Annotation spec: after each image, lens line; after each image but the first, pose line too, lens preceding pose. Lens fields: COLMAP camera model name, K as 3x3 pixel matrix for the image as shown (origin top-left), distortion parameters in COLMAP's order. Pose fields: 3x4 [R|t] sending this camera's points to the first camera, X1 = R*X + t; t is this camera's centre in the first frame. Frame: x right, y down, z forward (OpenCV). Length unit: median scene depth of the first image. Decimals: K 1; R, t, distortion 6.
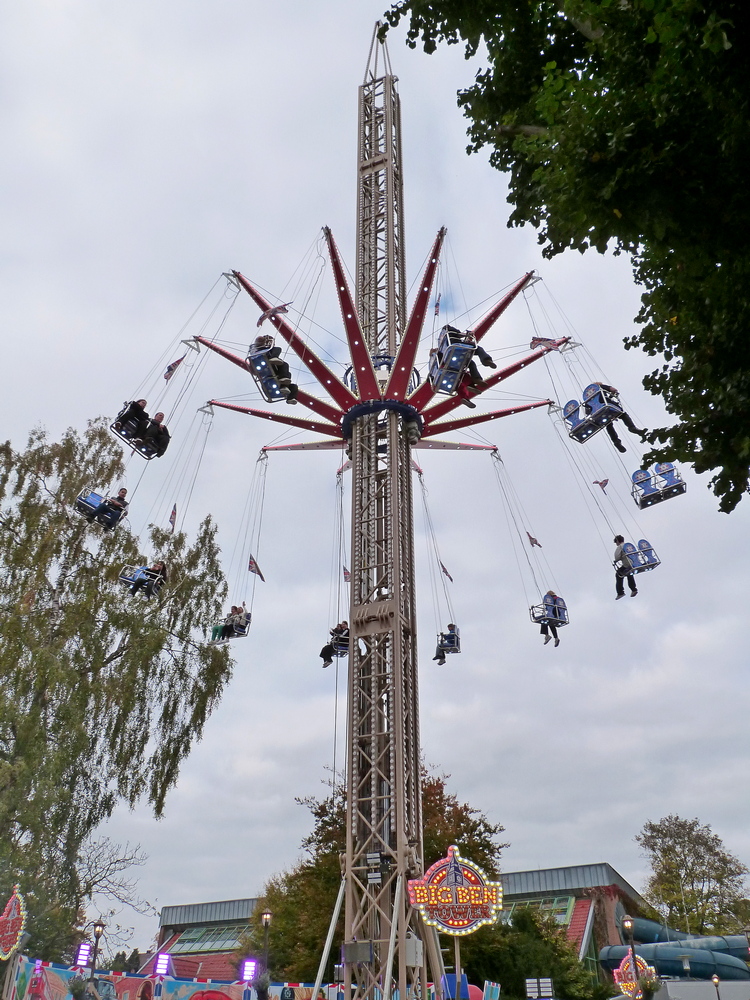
lens RADIAL K [[866.3, 0, 375.0], [0, 866.3, 500.0], [0, 0, 1]] dist [-0.000986, -0.000845]
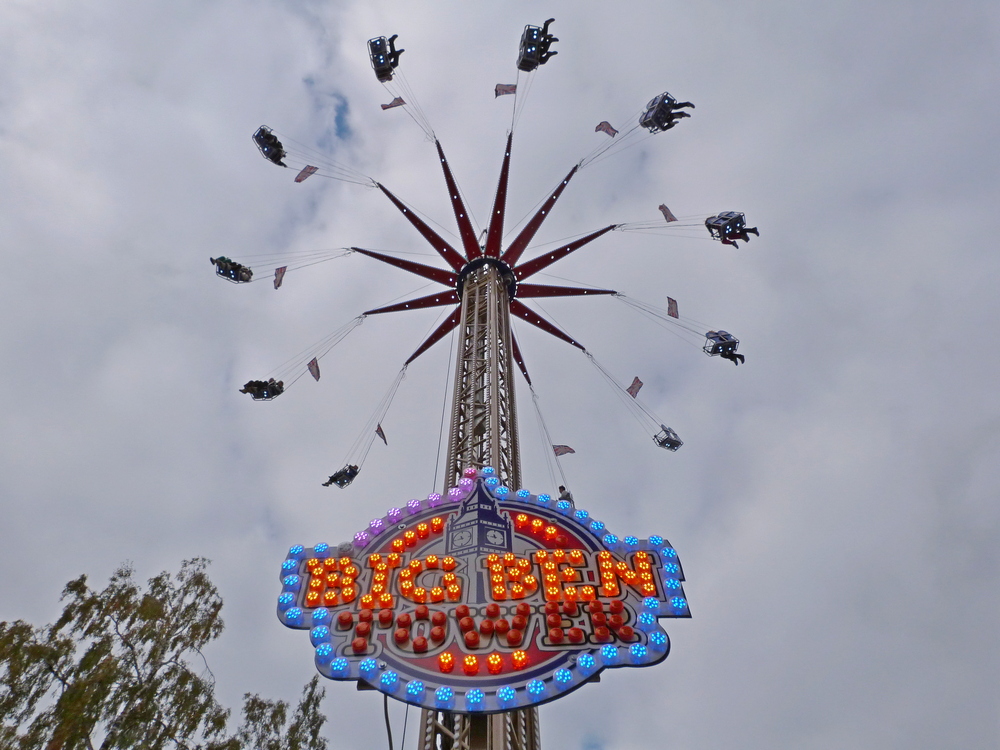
lens RADIAL K [[754.1, 0, 500.0], [0, 754.1, 375.0], [0, 0, 1]] dist [0.000135, -0.000080]
pose [[0.995937, -0.084797, -0.030318, 0.070299], [0.057337, 0.856699, -0.512619, 0.328828], [0.069442, 0.508798, 0.858081, 0.511234]]
